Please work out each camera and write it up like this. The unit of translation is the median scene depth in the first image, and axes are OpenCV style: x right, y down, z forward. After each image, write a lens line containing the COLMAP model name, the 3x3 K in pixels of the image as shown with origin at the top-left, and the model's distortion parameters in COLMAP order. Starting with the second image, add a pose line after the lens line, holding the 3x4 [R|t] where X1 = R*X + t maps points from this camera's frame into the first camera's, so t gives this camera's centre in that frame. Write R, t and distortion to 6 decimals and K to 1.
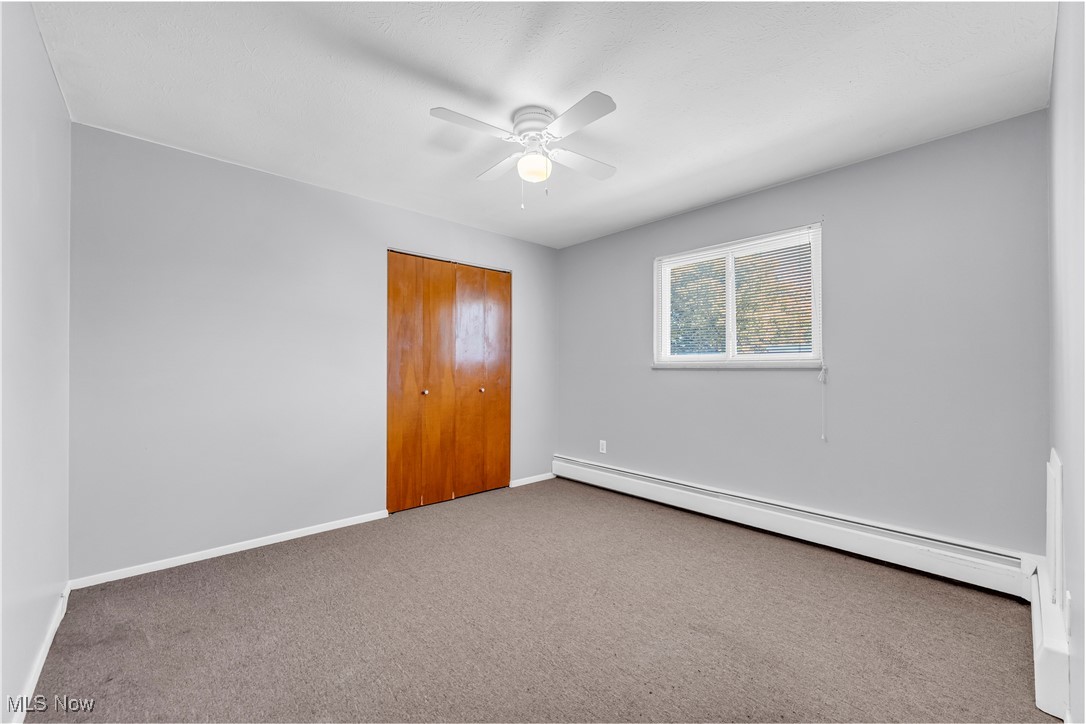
lens RADIAL K [[429.3, 0, 540.4], [0, 429.3, 363.6], [0, 0, 1]] dist [-0.000737, -0.000125]
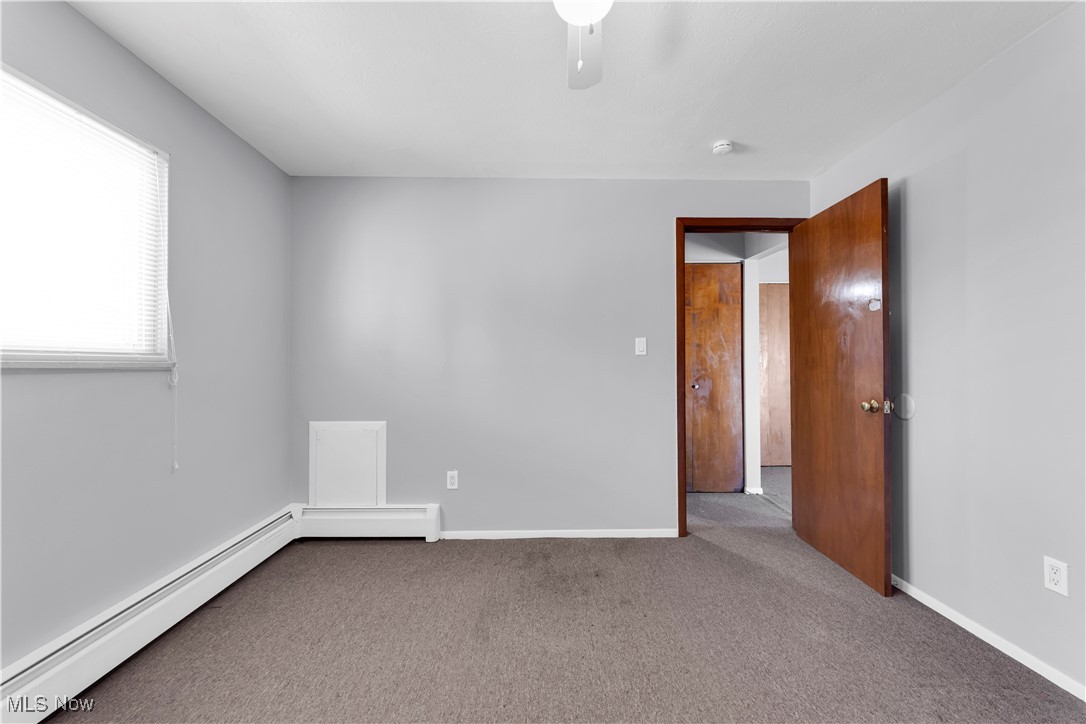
lens RADIAL K [[429.3, 0, 540.4], [0, 429.3, 363.6], [0, 0, 1]] dist [-0.000737, -0.000125]
pose [[-0.753354, 0.005684, 0.657590, -0.329052], [-0.002986, 0.999923, -0.012065, 0.012269], [-0.657608, -0.011053, -0.753279, 1.475807]]
